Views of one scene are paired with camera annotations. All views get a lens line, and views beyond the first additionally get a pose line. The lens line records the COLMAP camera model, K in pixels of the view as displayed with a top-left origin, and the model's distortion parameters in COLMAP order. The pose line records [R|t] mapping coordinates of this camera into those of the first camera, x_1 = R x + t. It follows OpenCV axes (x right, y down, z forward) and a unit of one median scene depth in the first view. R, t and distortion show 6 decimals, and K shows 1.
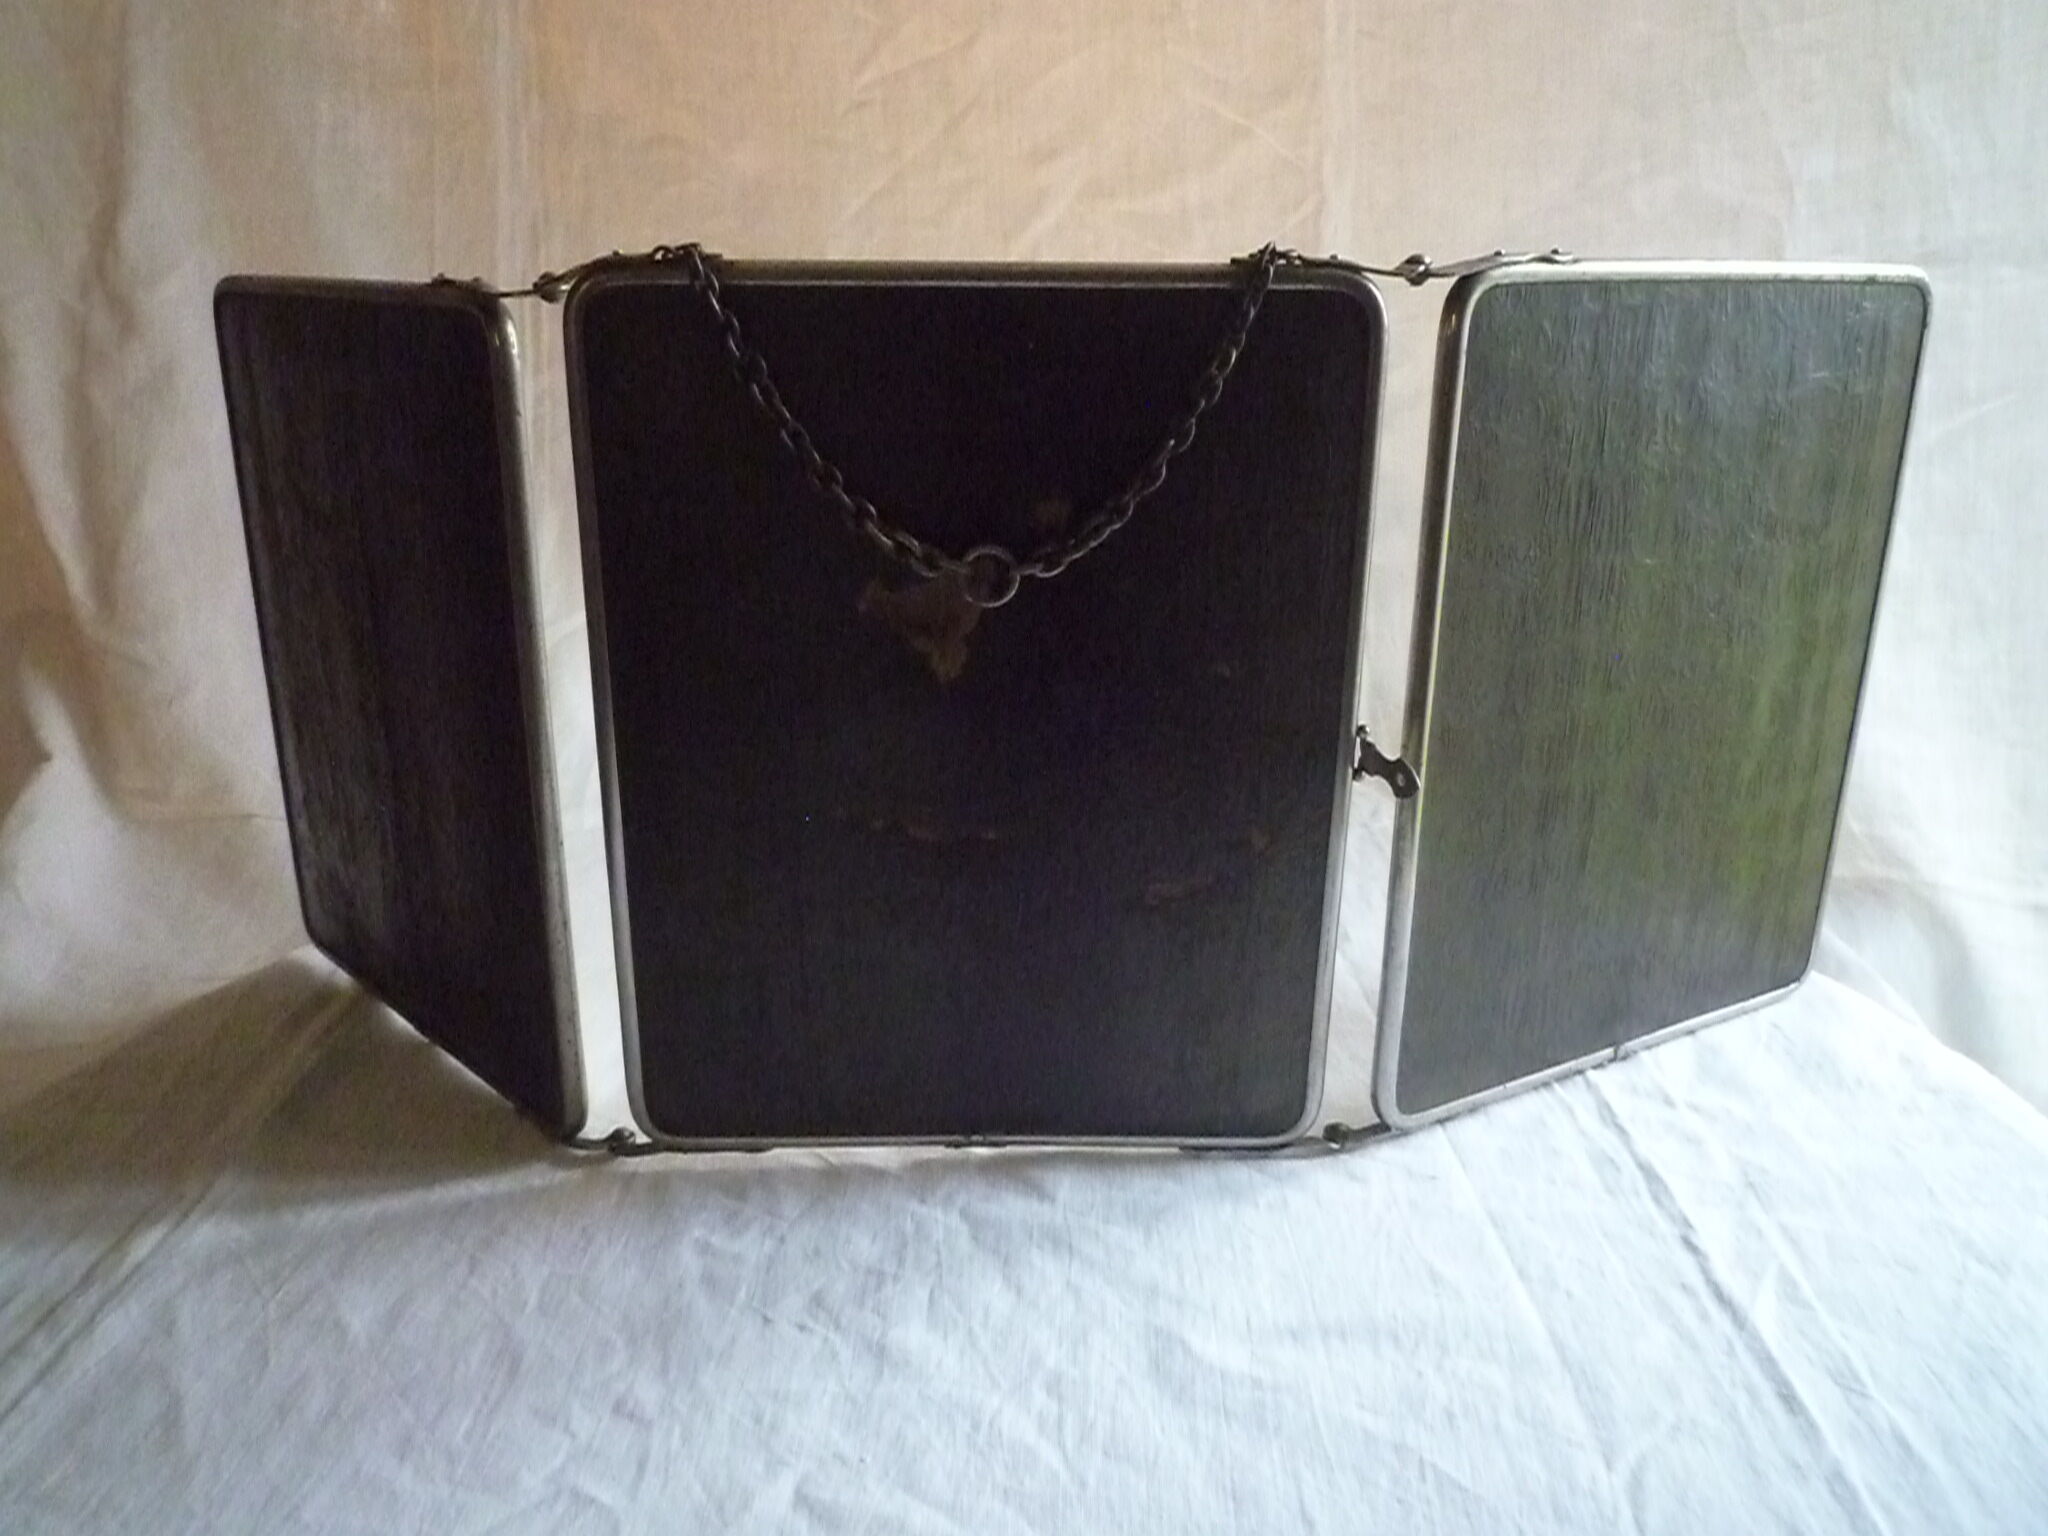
lens RADIAL K [[1543.4, 0, 1034.1], [0, 1543.4, 762.3], [0, 0, 1]] dist [-0.031457, 0.005307]
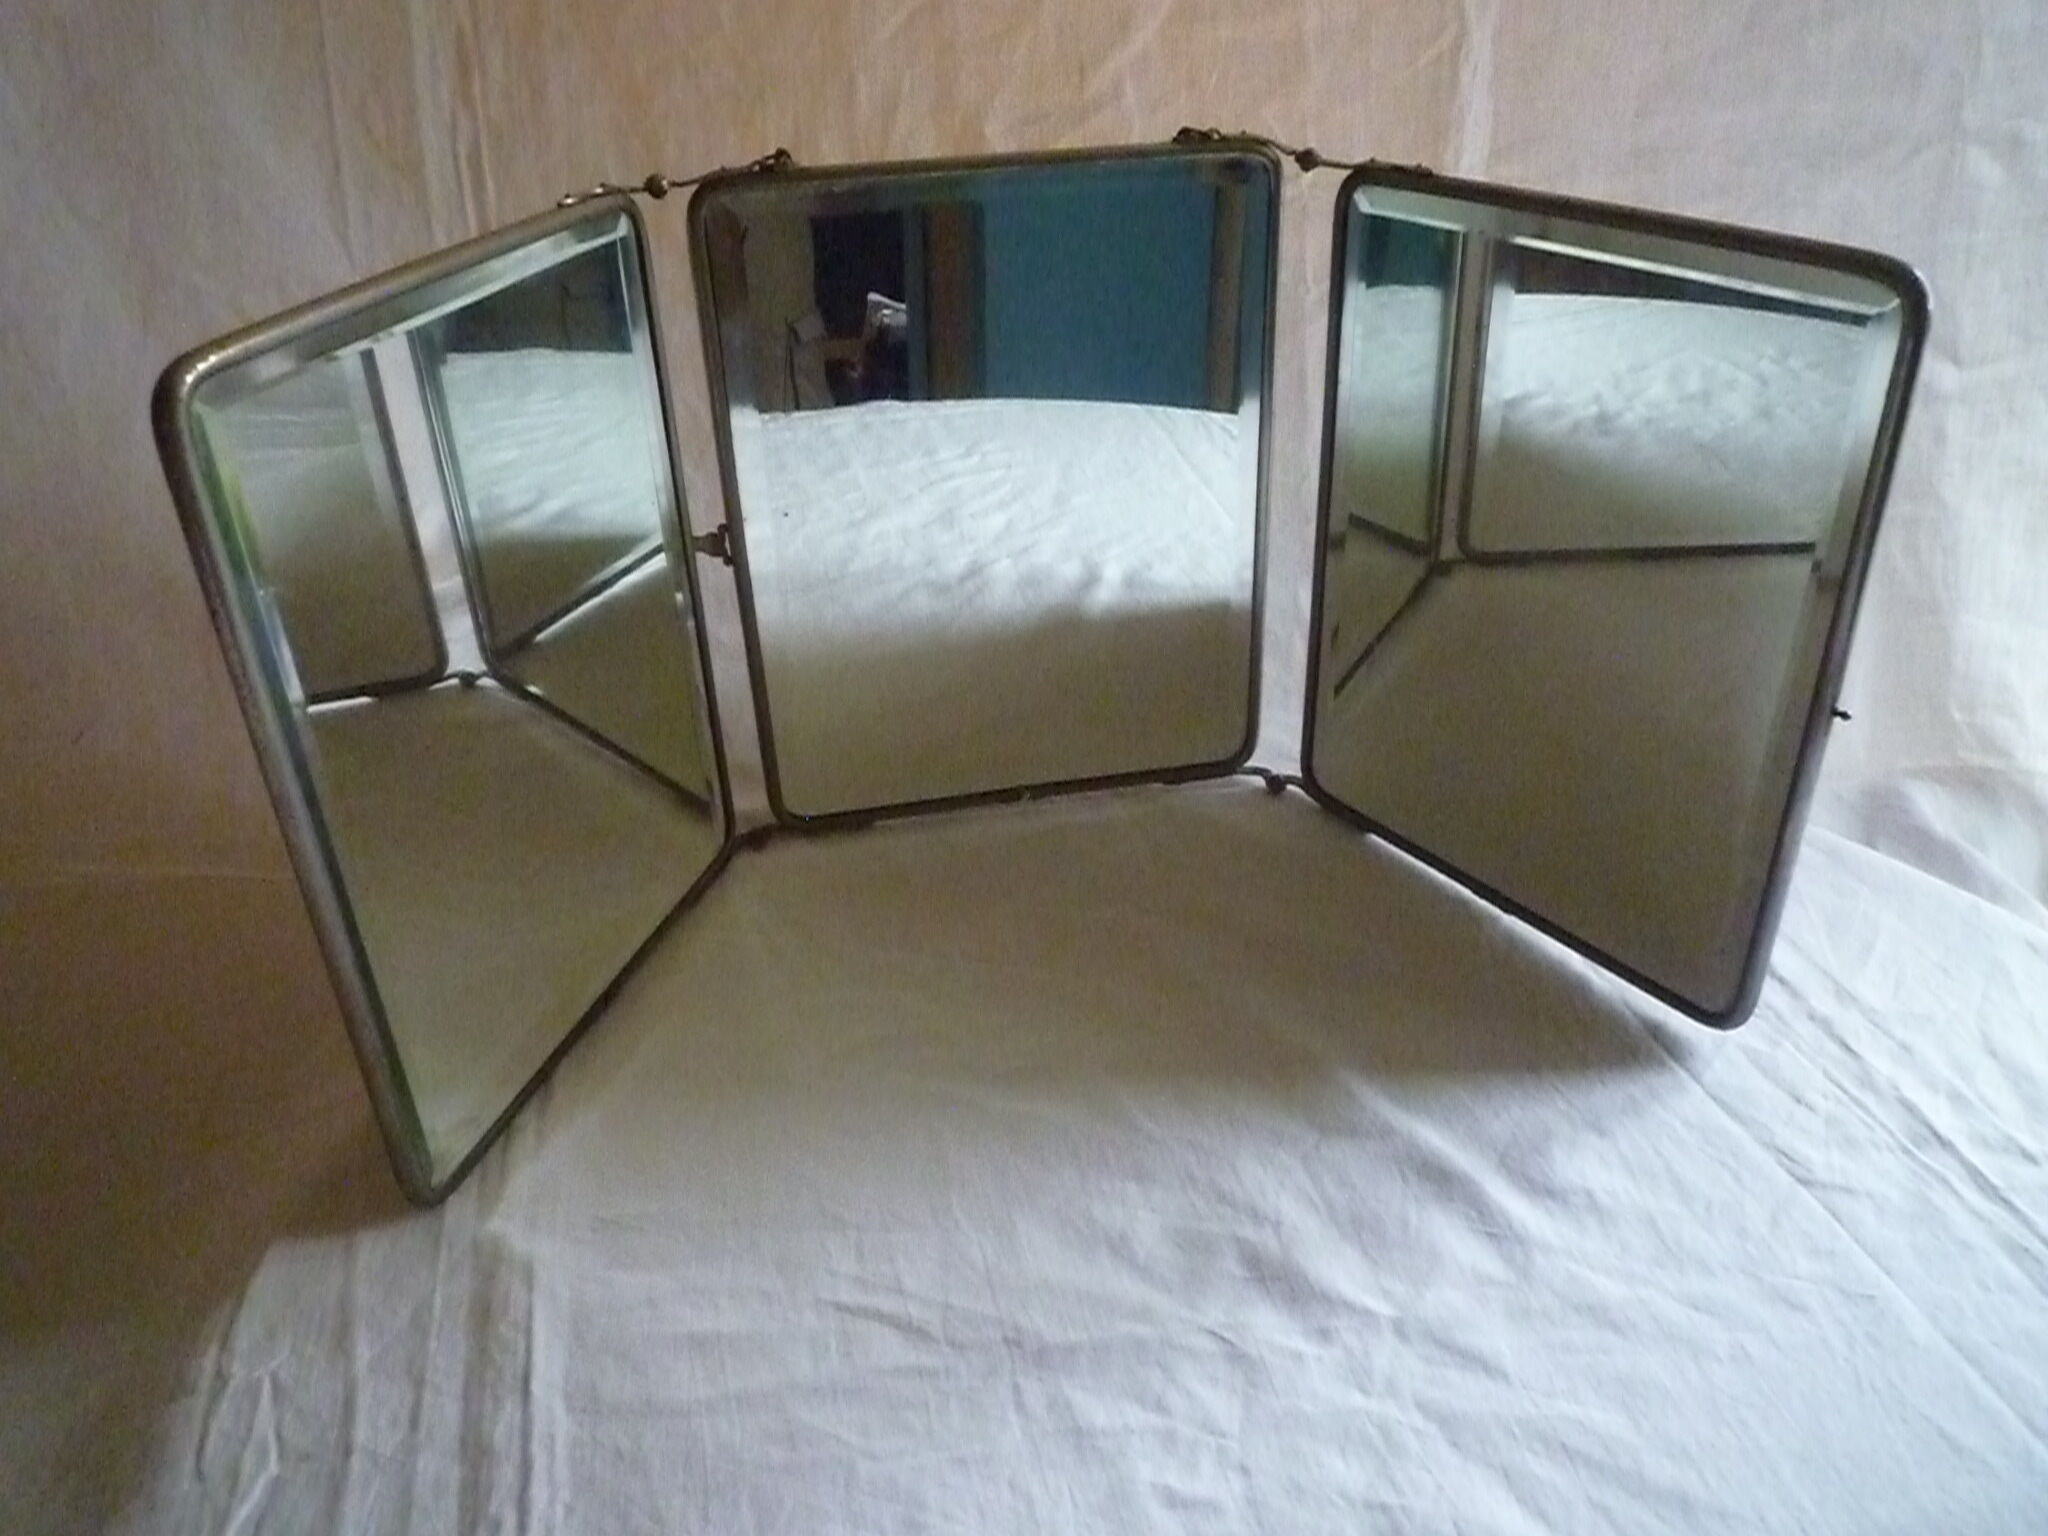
lens RADIAL K [[1543.4, 0, 1021.1], [0, 1543.4, 768.3], [0, 0, 1]] dist [-0.031457, 0.005307]
pose [[0.980752, -0.083772, 0.176374, -0.247014], [0.042779, 0.973531, 0.224517, -0.177187], [-0.190514, -0.212650, 0.958376, 0.151742]]
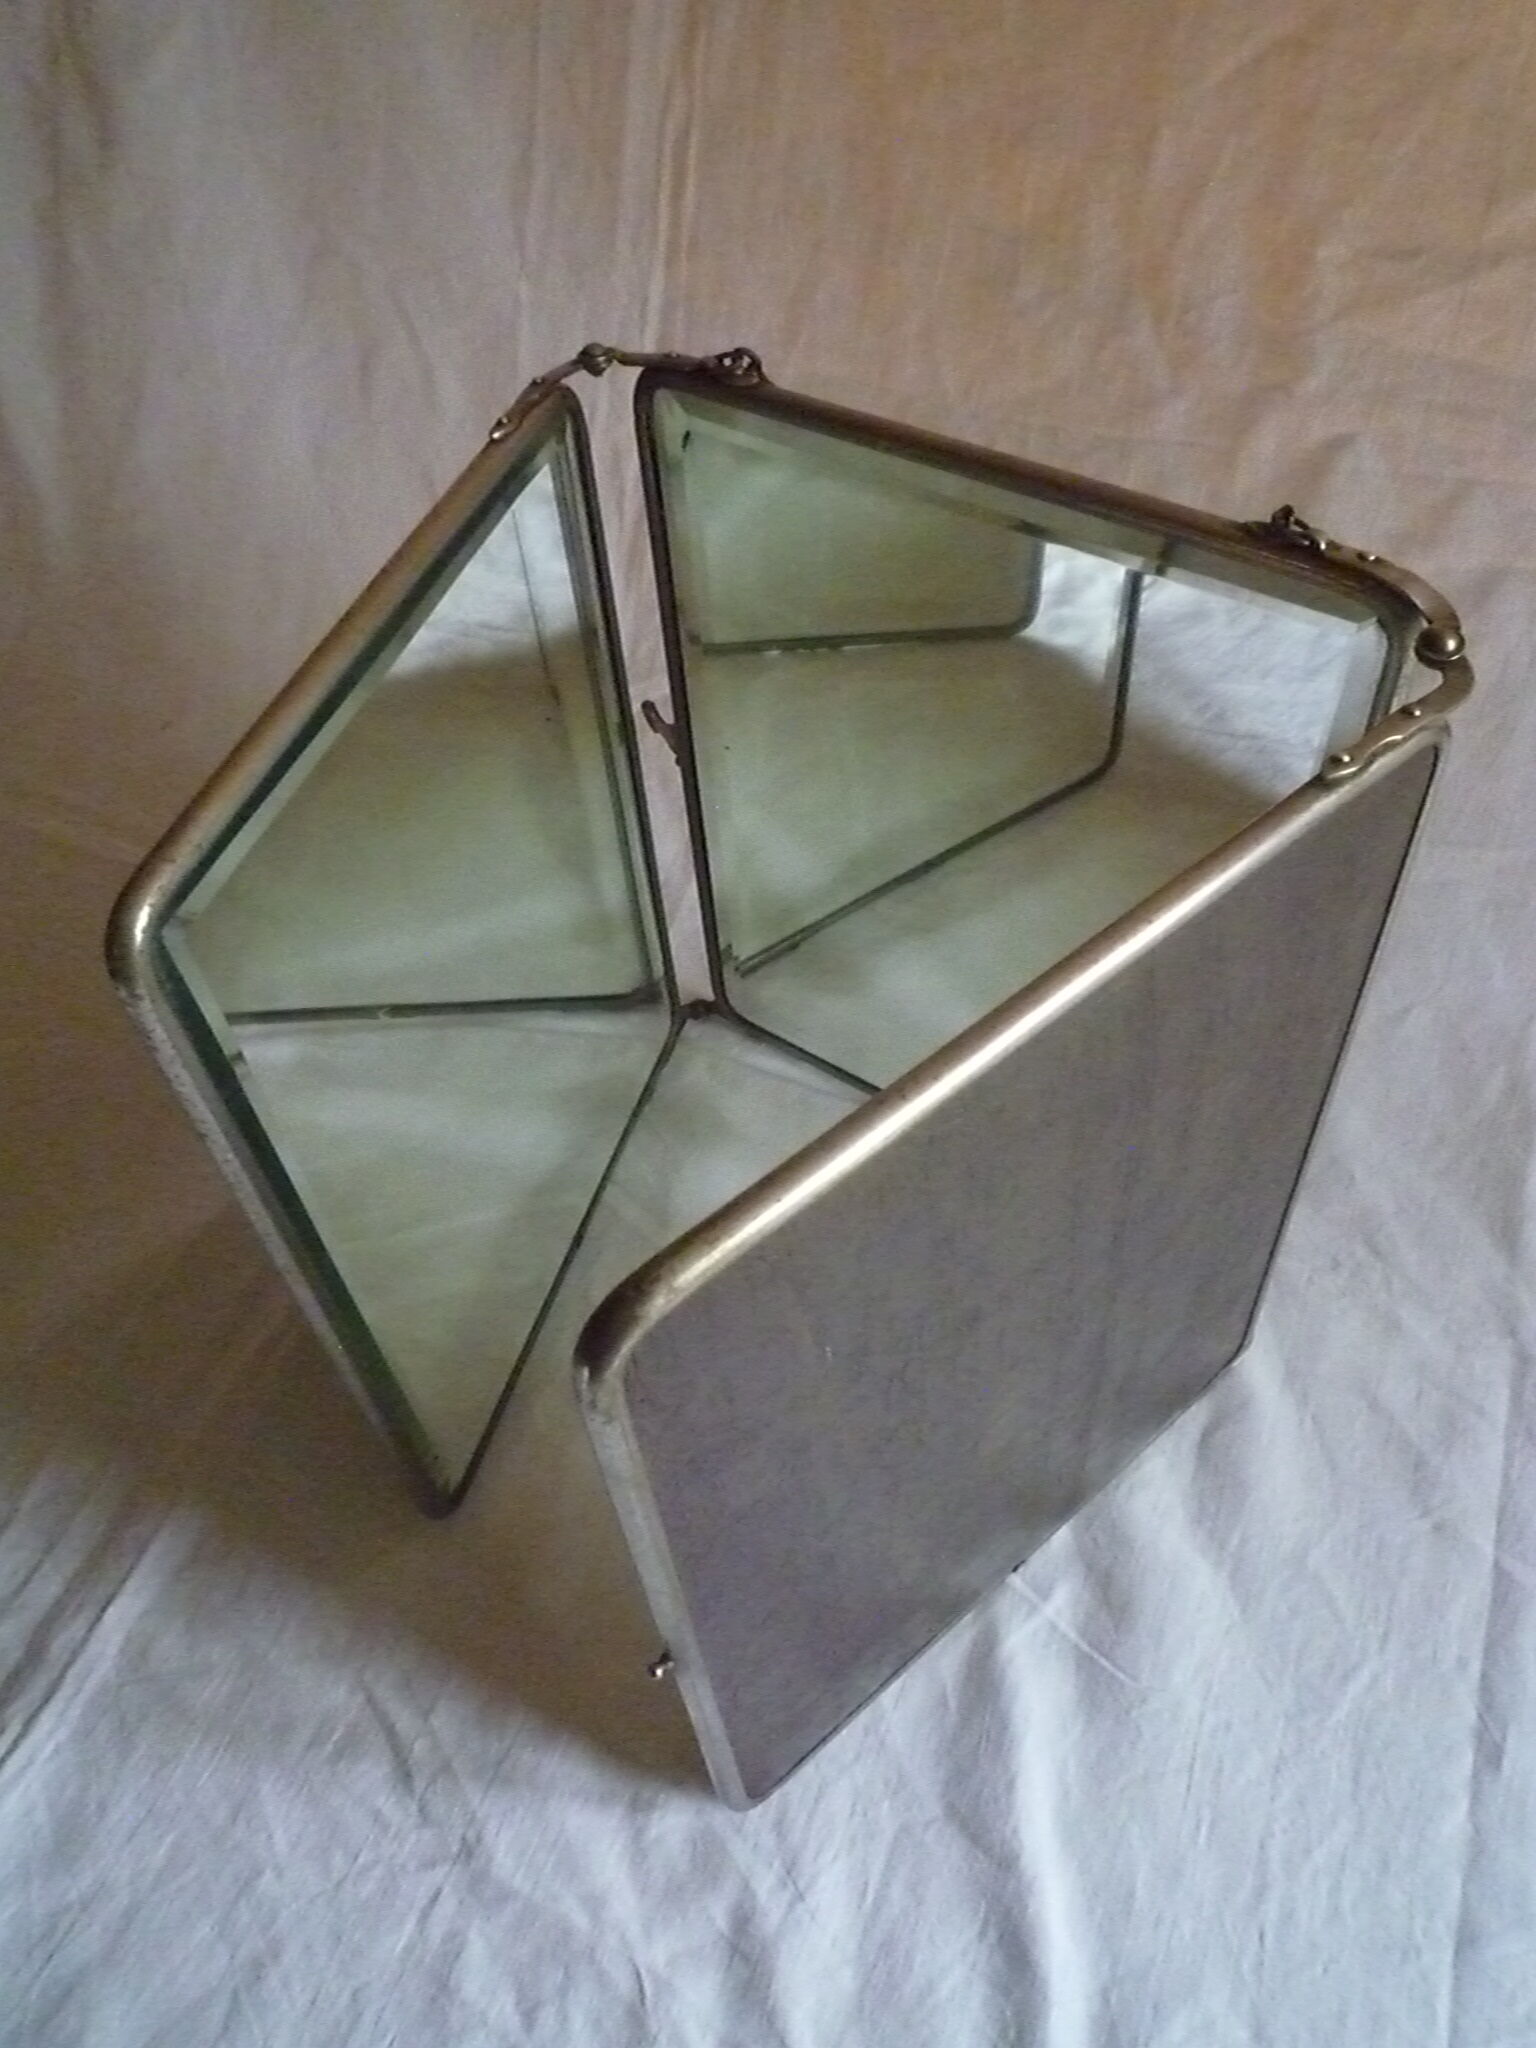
lens RADIAL K [[1543.4, 0, 755.2], [0, 1543.4, 1020.5], [0, 0, 1]] dist [-0.031457, 0.005307]
pose [[0.909591, 0.312406, -0.273947, -0.017730], [-0.116252, 0.824322, 0.554056, -0.400289], [0.398911, -0.472118, 0.786114, 0.401331]]
